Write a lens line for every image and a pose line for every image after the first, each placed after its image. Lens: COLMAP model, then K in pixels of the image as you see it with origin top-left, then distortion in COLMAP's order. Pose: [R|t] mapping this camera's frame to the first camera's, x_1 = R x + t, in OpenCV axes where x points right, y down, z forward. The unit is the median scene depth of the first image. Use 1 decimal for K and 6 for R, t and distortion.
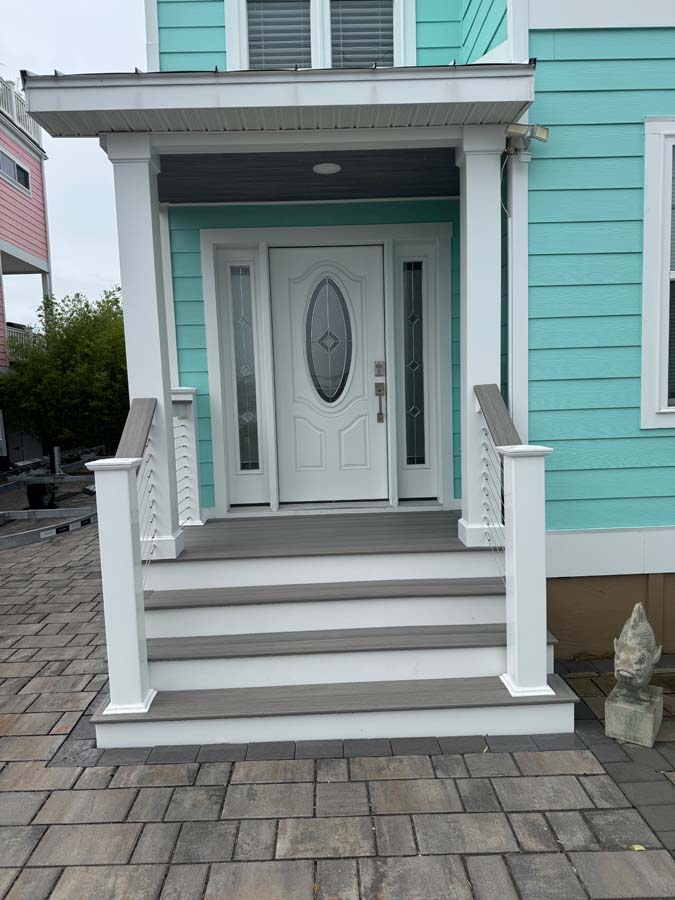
lens RADIAL K [[641.1, 0, 334.8], [0, 641.1, 450.4], [0, 0, 1]] dist [0.033879, -0.034949]
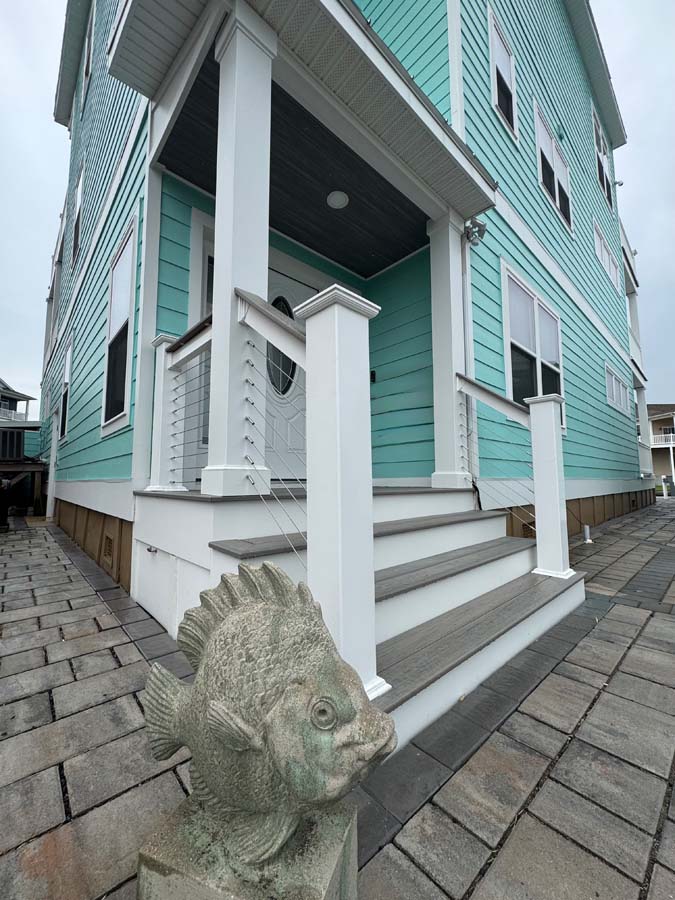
lens RADIAL K [[358.2, 0, 339.1], [0, 358.2, 450.2], [0, 0, 1]] dist [-0.002106, 0.000119]
pose [[0.748751, 0.087510, 0.657050, -0.628517], [0.034883, 0.984671, -0.170896, 0.253982], [-0.661933, 0.150878, 0.734221, 0.802765]]
